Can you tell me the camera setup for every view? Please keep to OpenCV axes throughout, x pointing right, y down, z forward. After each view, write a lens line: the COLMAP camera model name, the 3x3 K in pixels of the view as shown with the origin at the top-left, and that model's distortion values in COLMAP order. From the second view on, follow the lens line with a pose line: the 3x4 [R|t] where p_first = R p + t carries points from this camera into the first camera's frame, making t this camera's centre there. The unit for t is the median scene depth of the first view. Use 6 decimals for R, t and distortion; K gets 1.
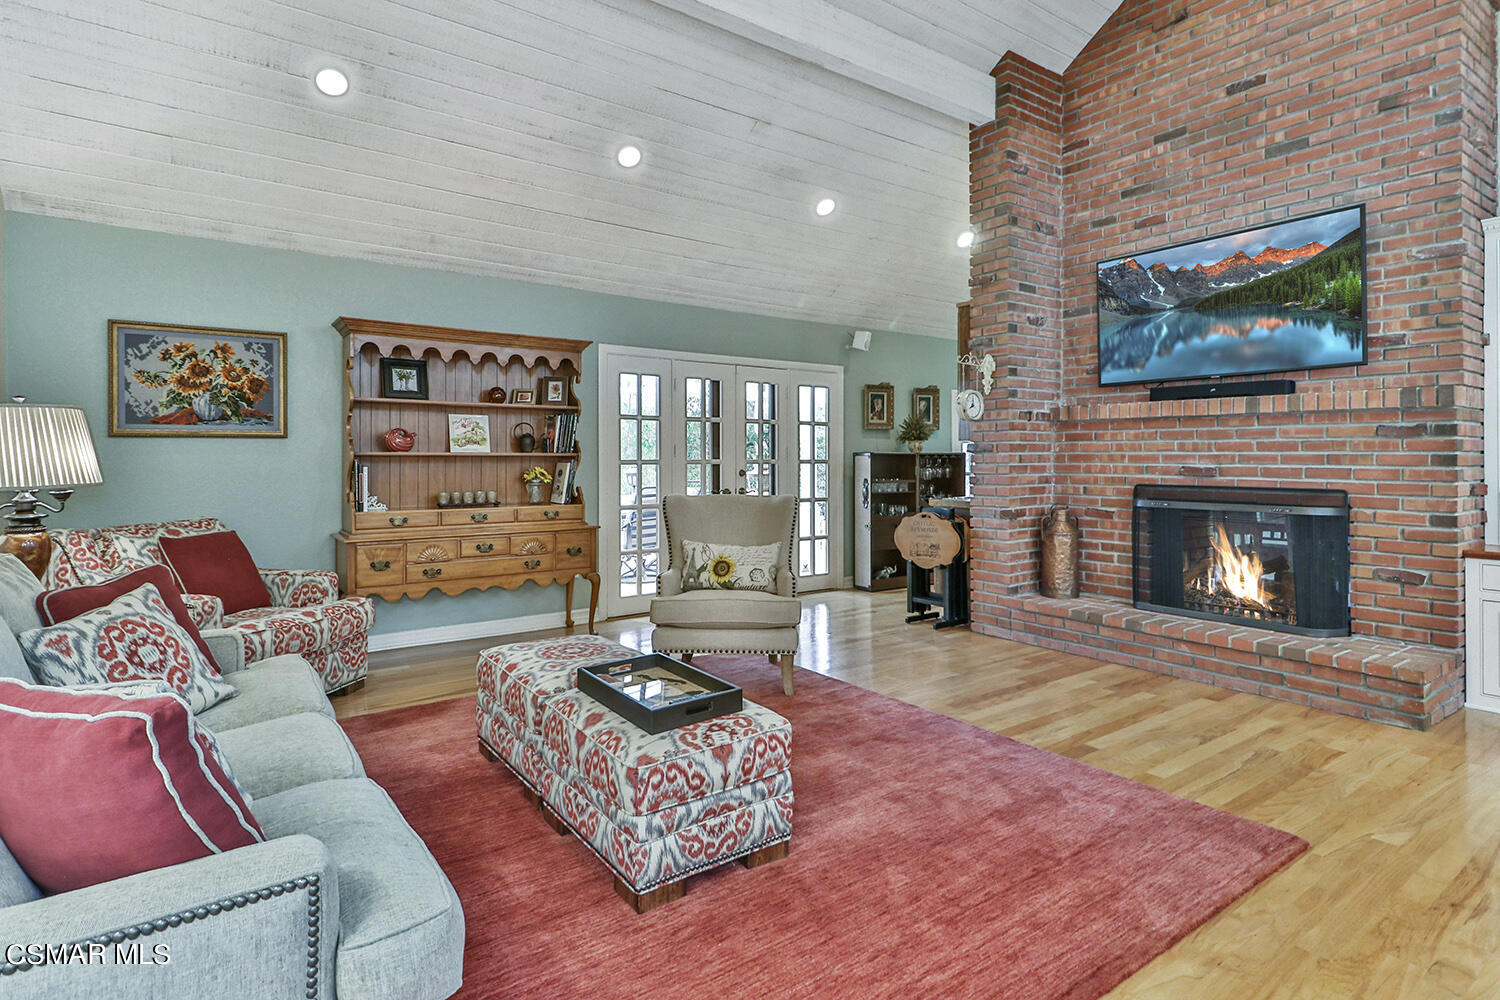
lens RADIAL K [[788.7, 0, 772.8], [0, 788.7, 466.0], [0, 0, 1]] dist [0.020422, -0.008732]
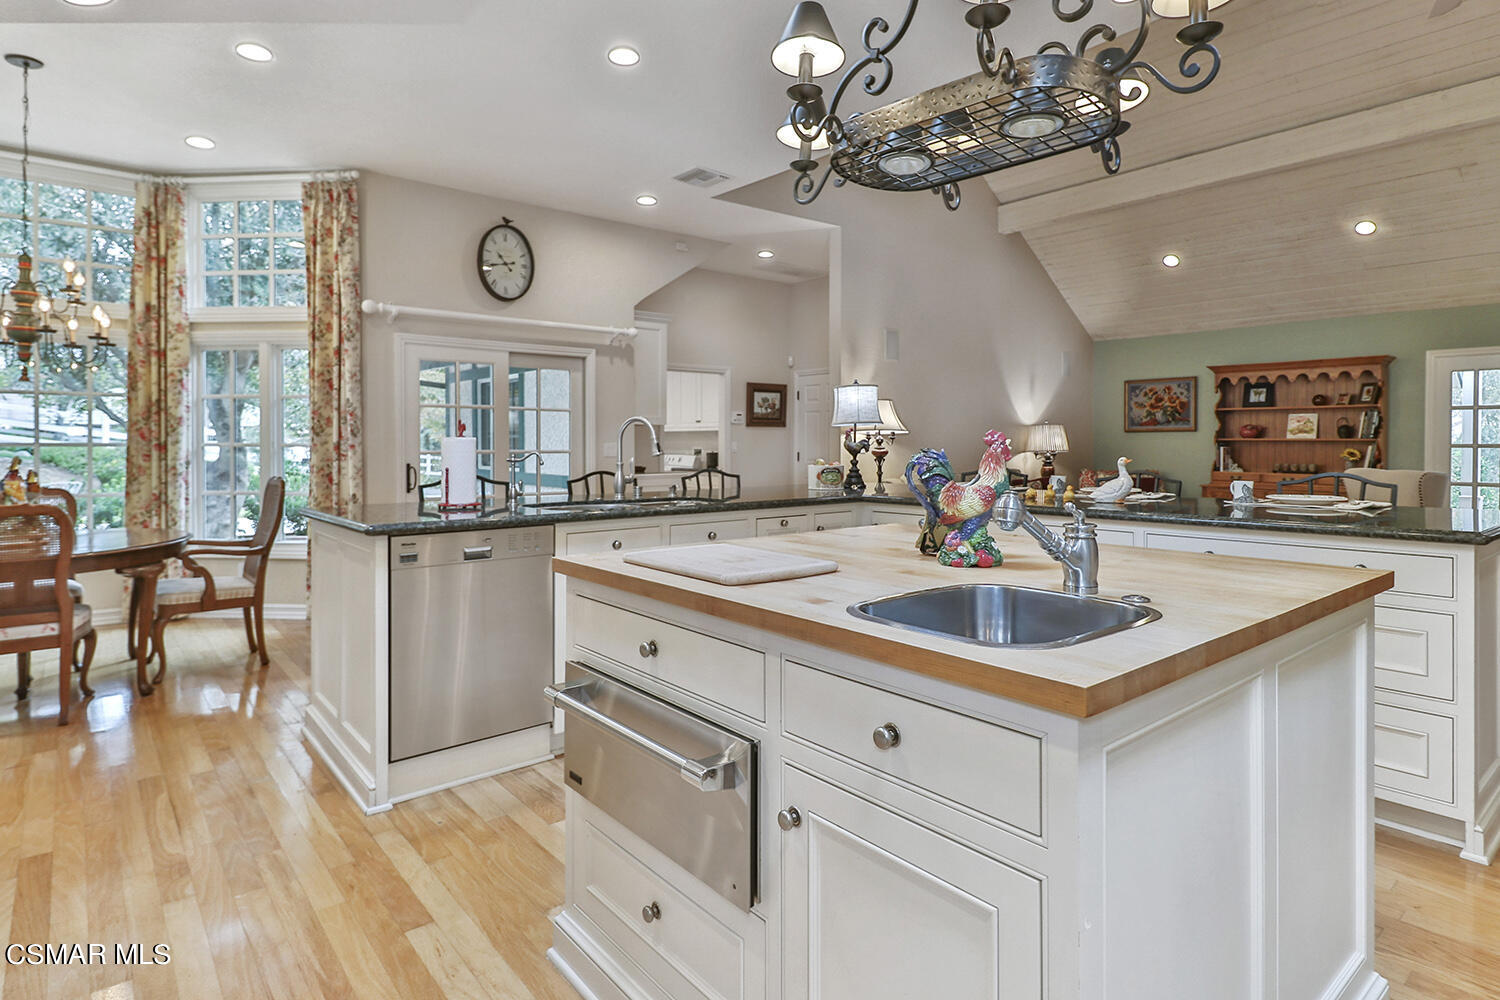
lens RADIAL K [[788.7, 0, 736.3], [0, 788.7, 453.1], [0, 0, 1]] dist [0.020422, -0.008732]
pose [[0.036019, 0.018542, -0.999179, 1.252215], [-0.009073, 0.999793, 0.018227, -0.007520], [0.999310, 0.008409, 0.036180, -0.172162]]
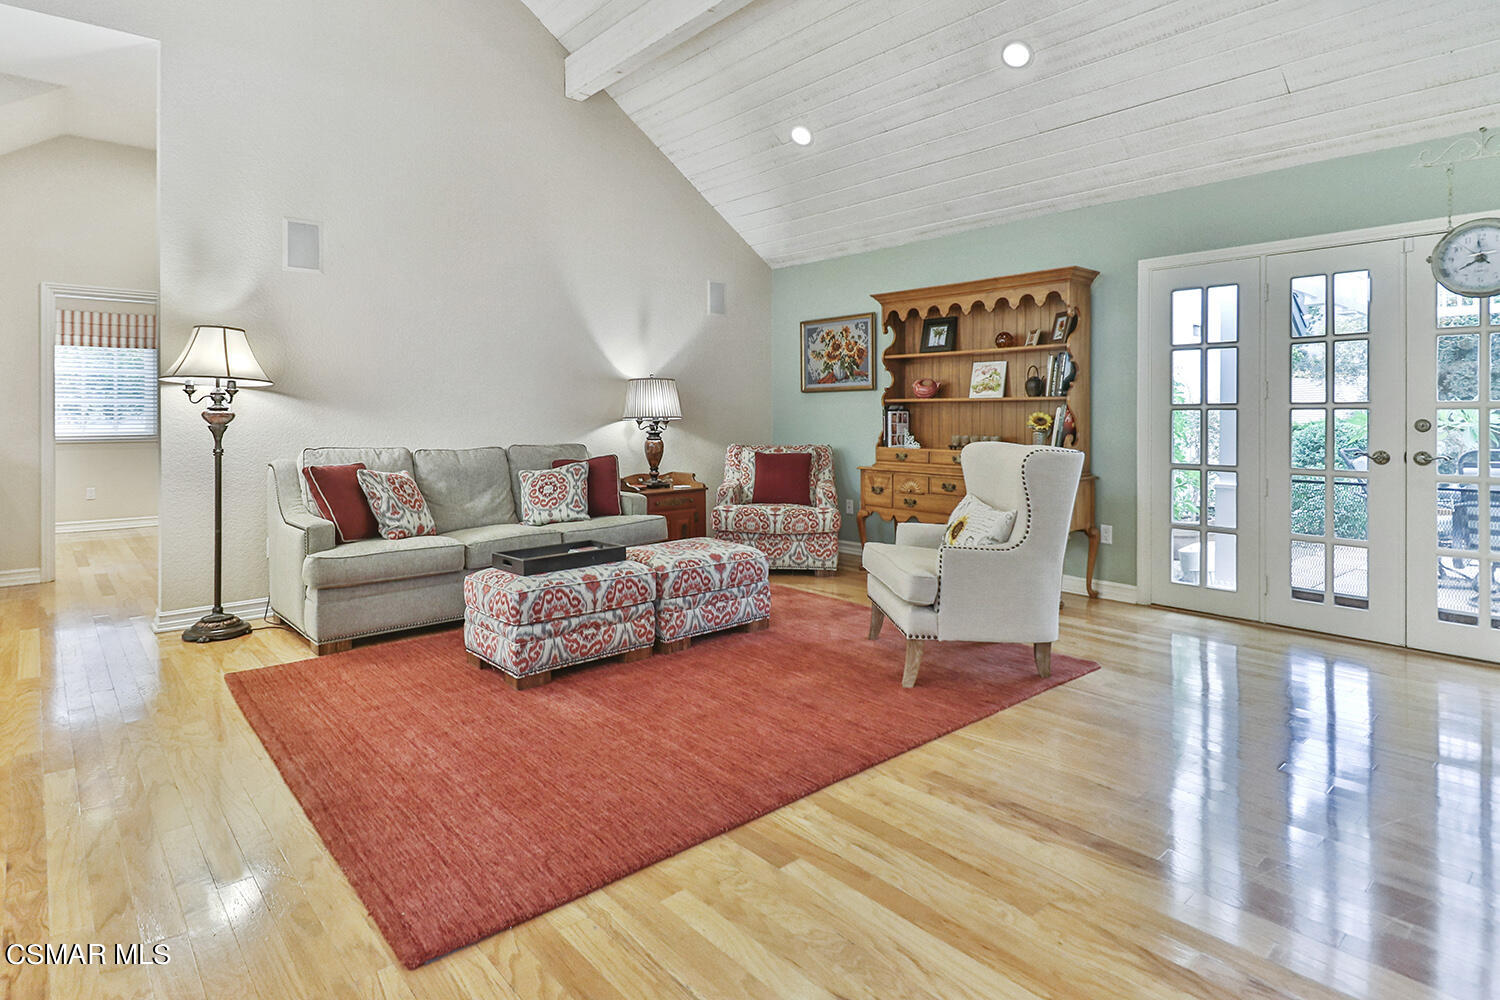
lens RADIAL K [[788.7, 0, 700.2], [0, 788.7, 421.4], [0, 0, 1]] dist [0.020422, -0.008732]
pose [[0.051124, 0.012043, -0.998620, 0.711042], [-0.007481, 0.999904, 0.011676, 0.004821], [0.998664, 0.006873, 0.051209, 0.635257]]
